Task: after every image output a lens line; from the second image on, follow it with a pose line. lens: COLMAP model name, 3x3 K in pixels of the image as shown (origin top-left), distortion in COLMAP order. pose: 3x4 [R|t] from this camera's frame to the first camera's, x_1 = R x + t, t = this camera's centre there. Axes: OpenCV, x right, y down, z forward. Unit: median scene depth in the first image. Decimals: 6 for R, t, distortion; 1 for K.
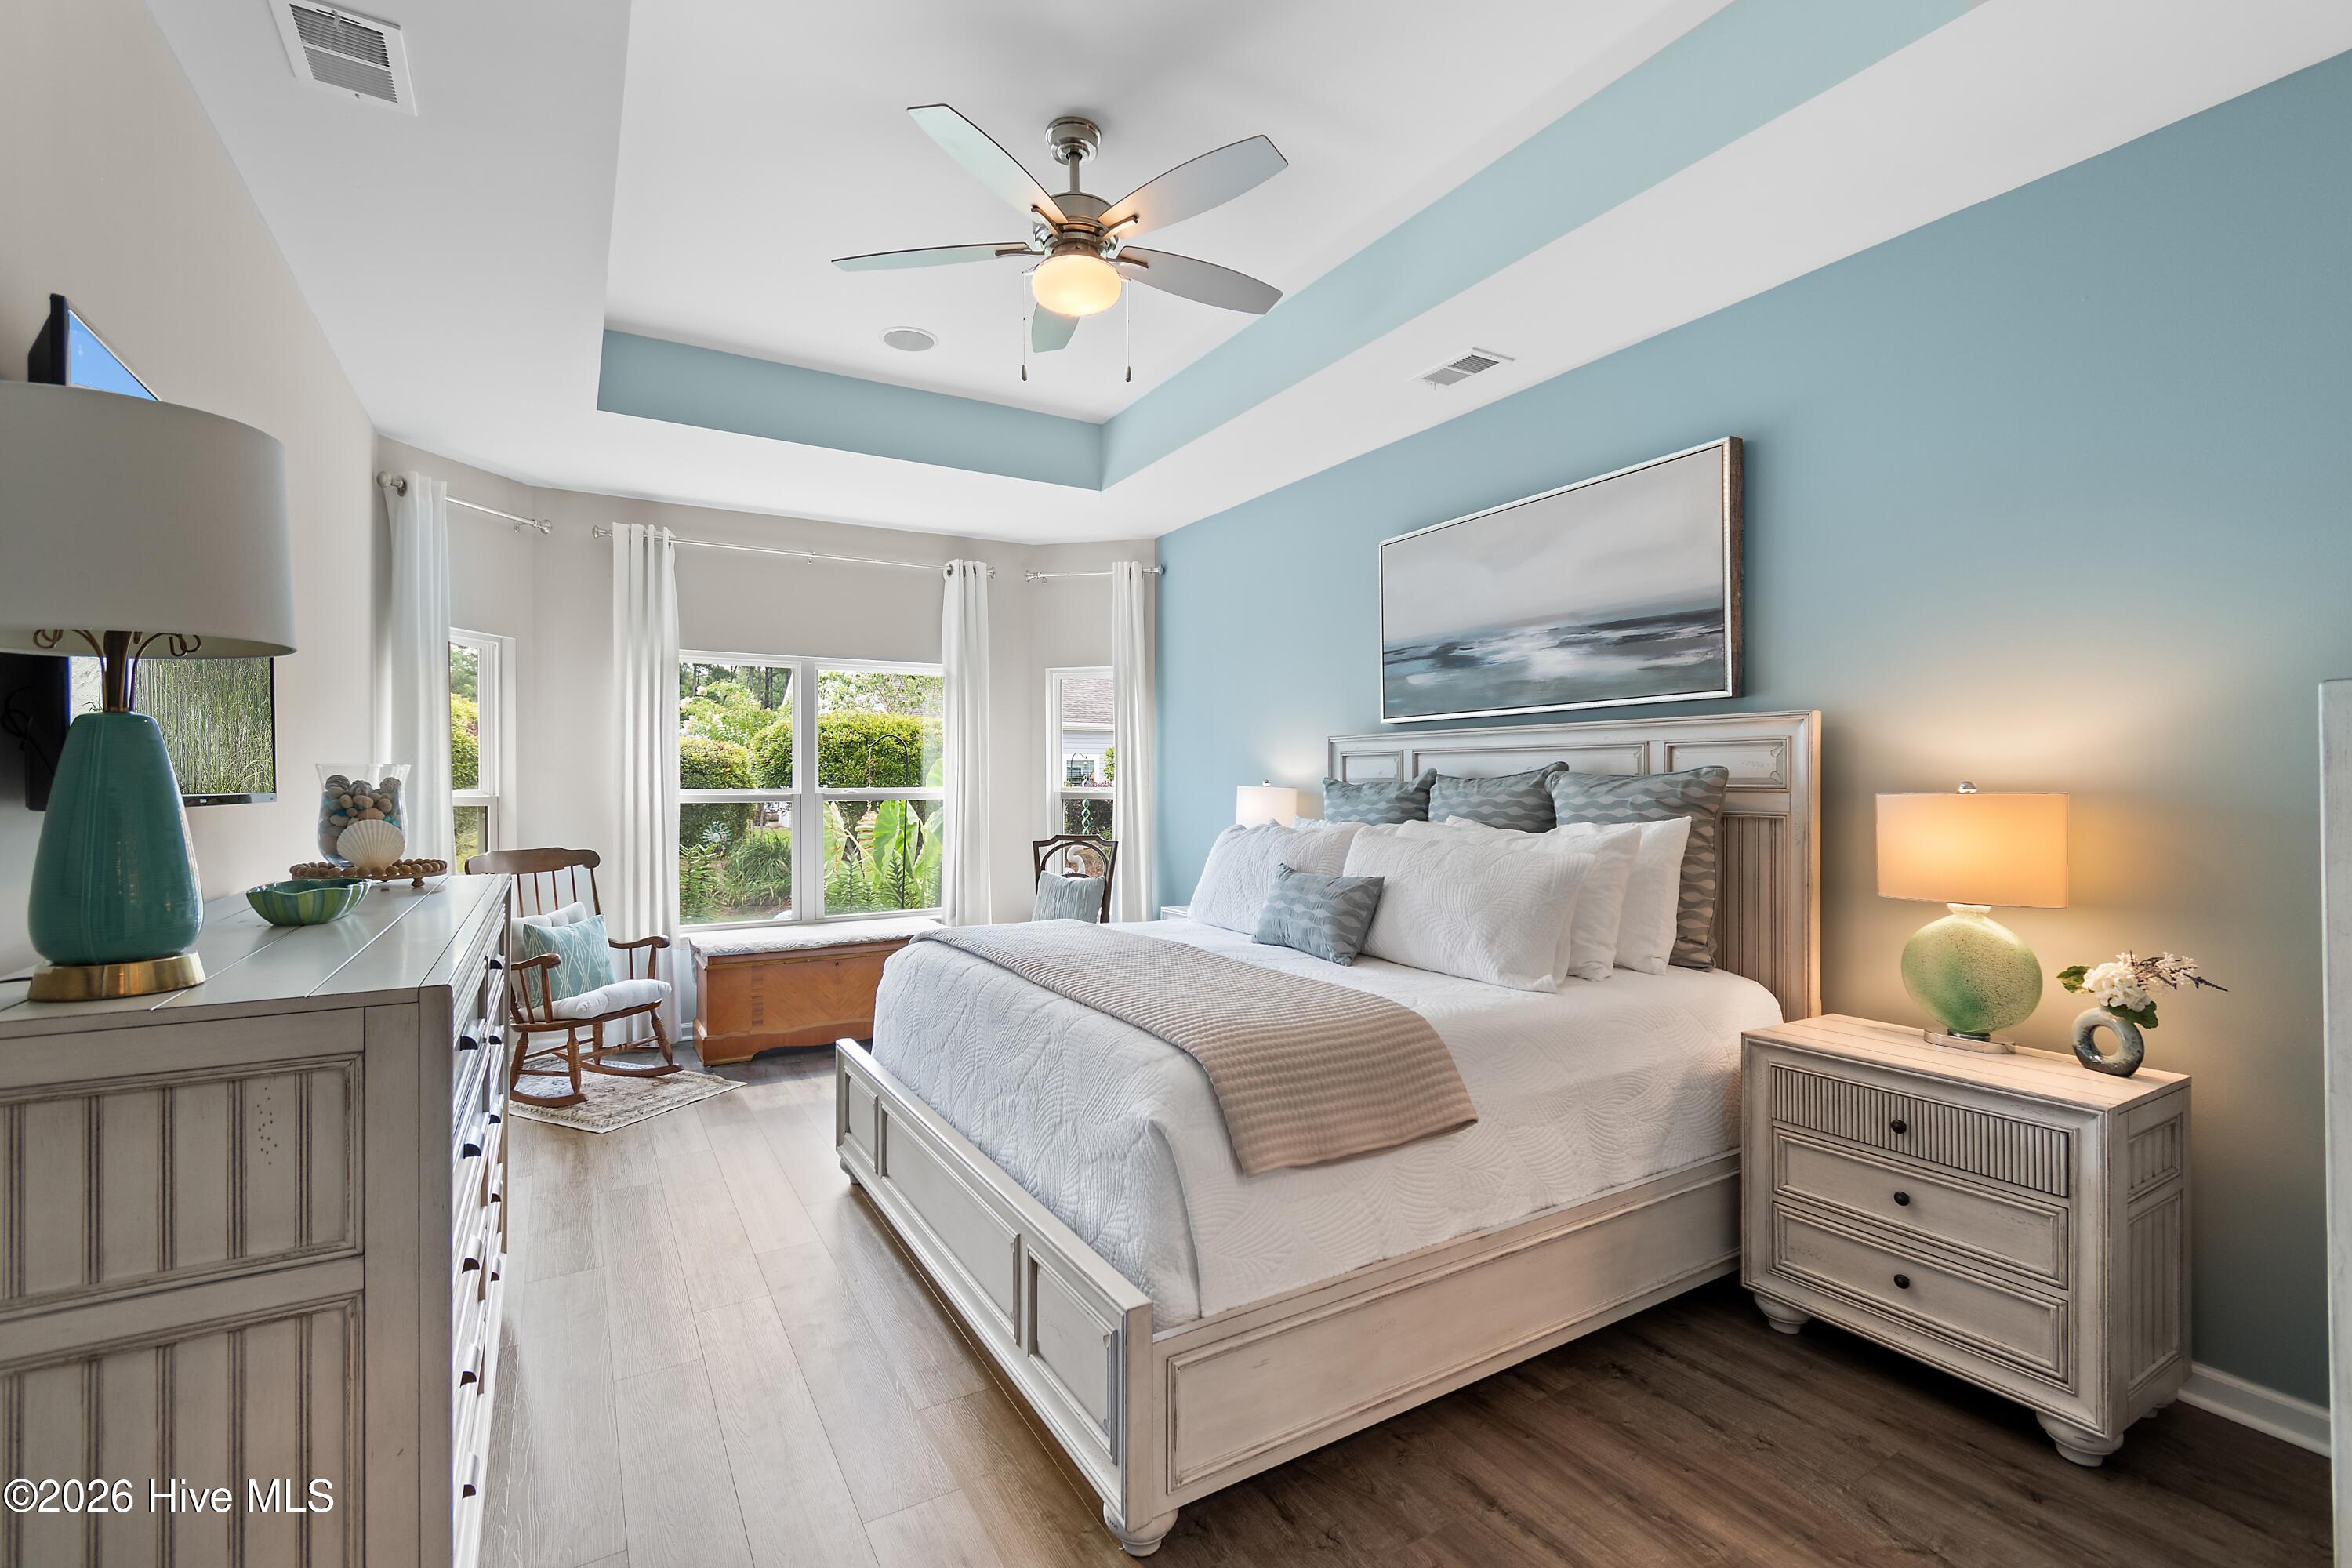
lens RADIAL K [[1044.3, 0, 1170.9], [0, 1044.3, 784.4], [0, 0, 1]] dist [0.004920, -0.002632]
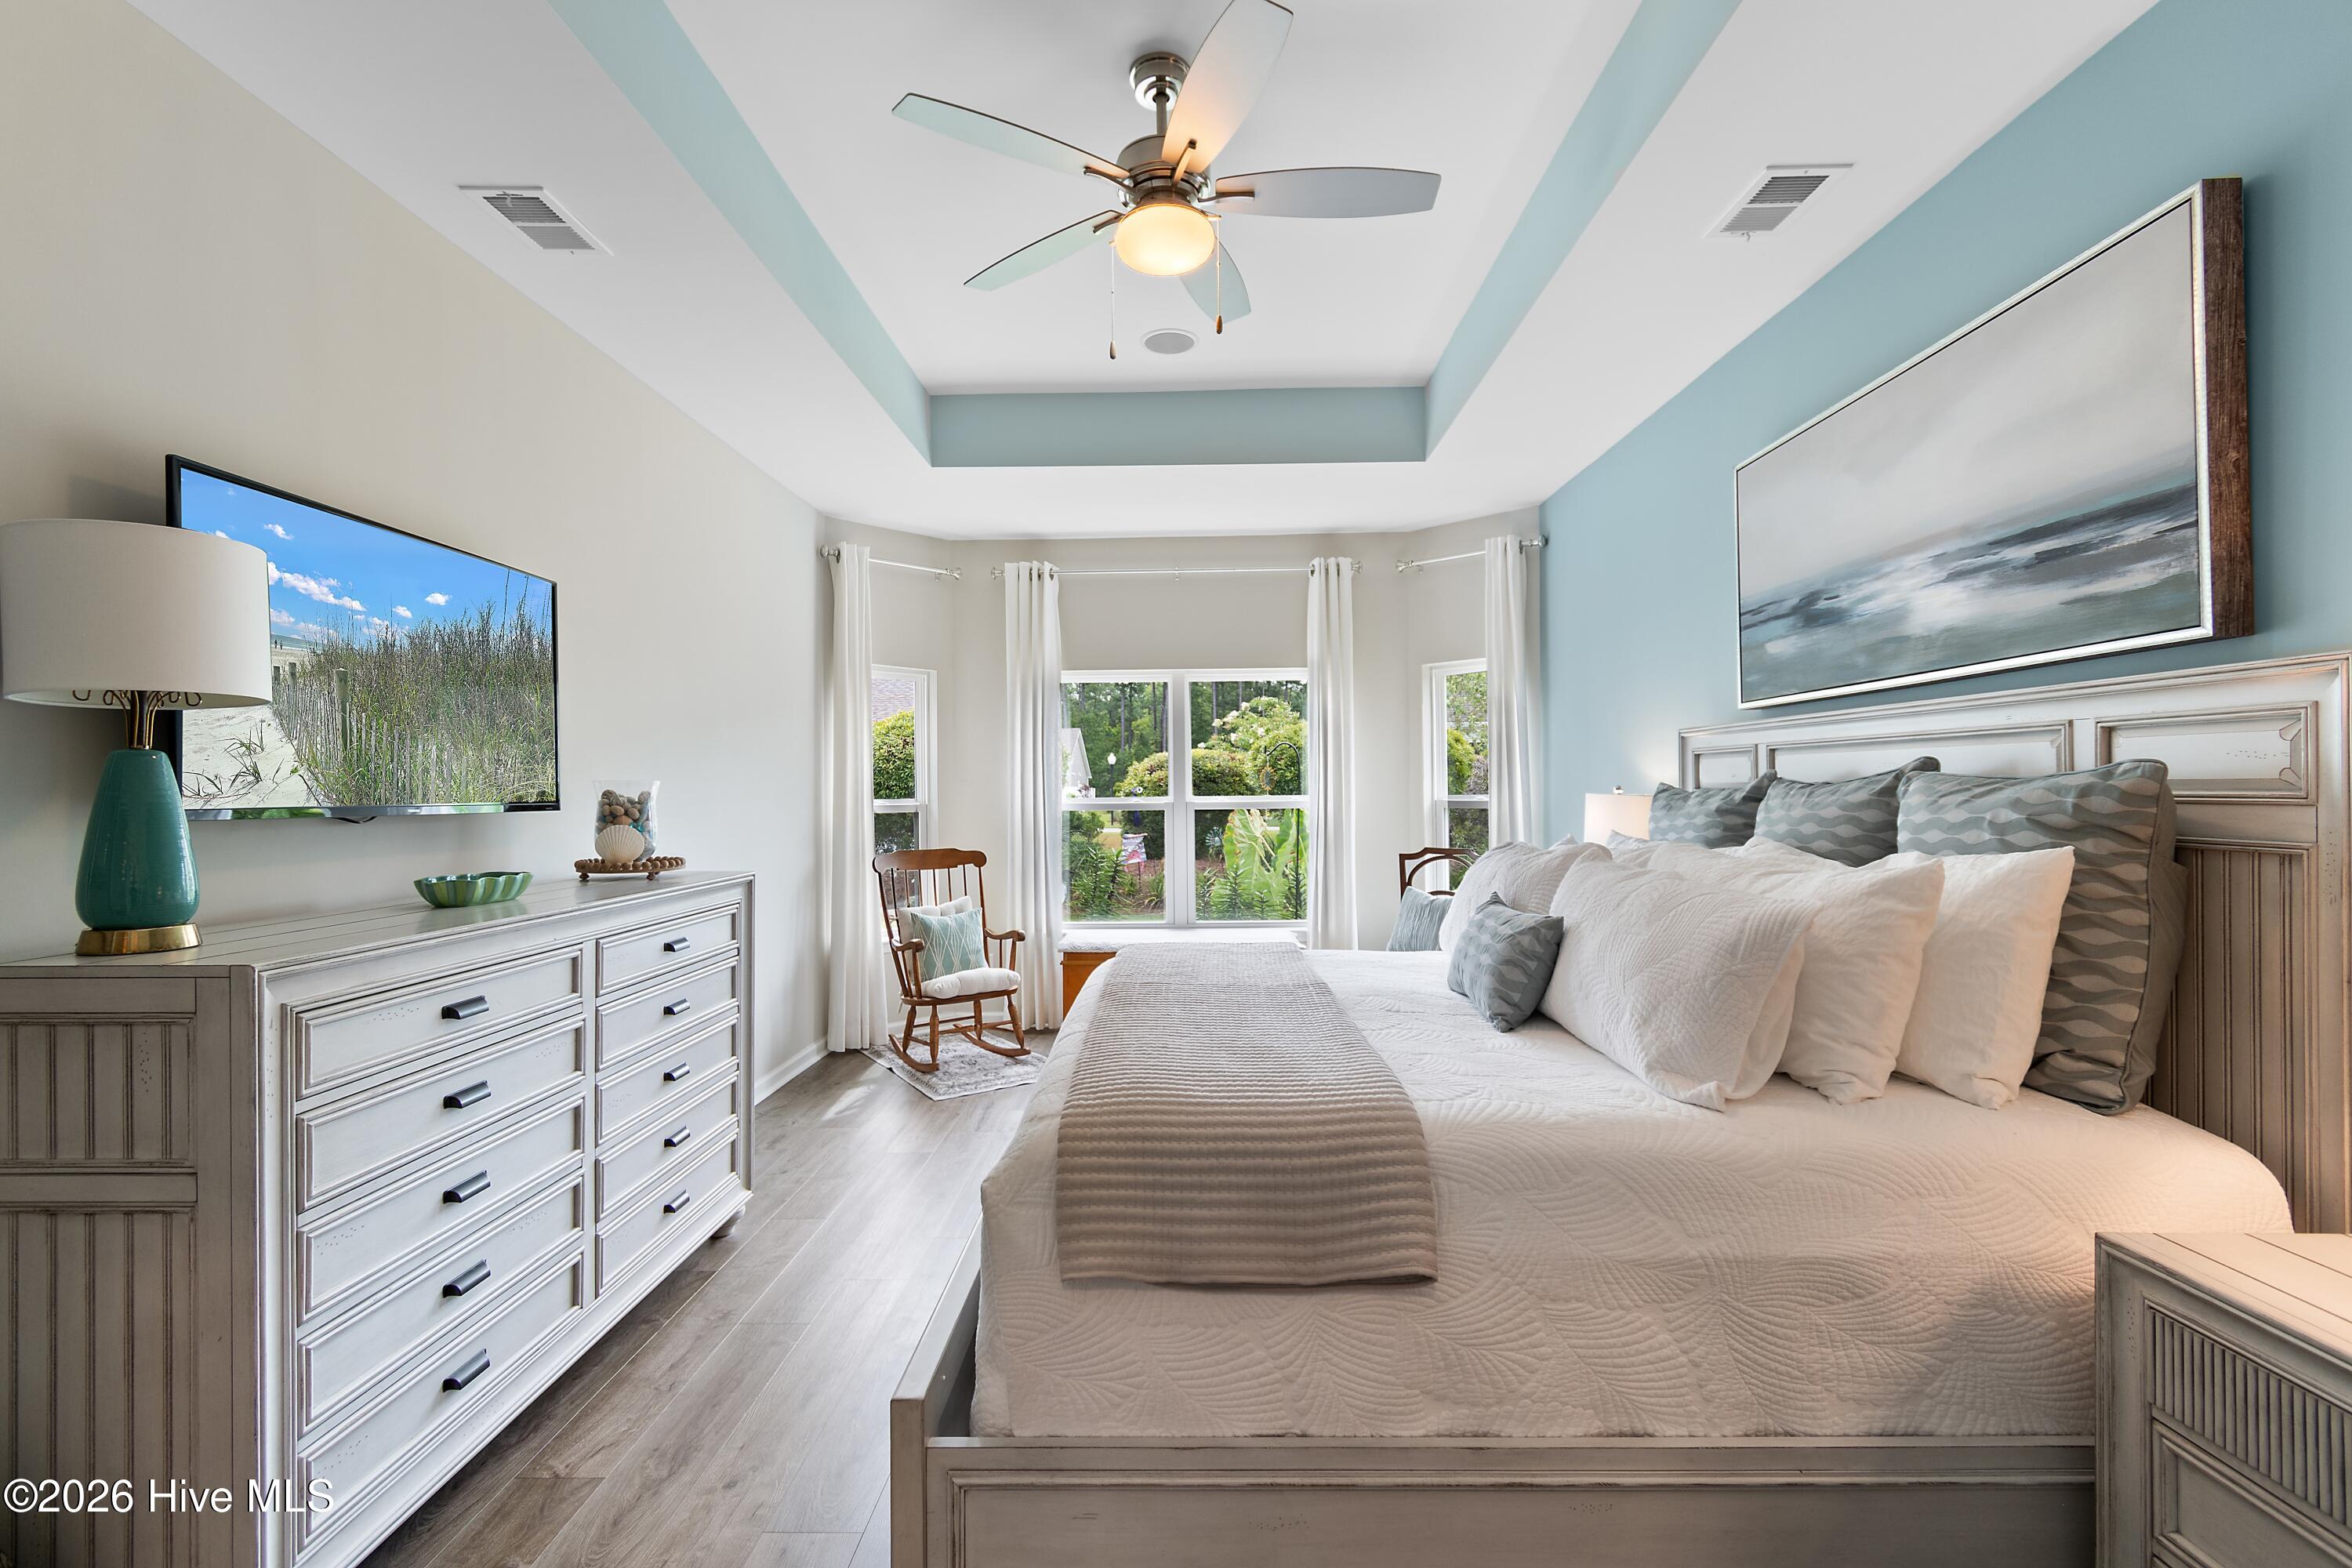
lens RADIAL K [[1044.3, 0, 1173.0], [0, 1044.3, 789.1], [0, 0, 1]] dist [0.004920, -0.002632]
pose [[0.849882, -0.005137, -0.526947, 0.356203], [0.004376, 0.999987, -0.002689, -0.002036], [0.526954, -0.000021, 0.849894, 0.219526]]
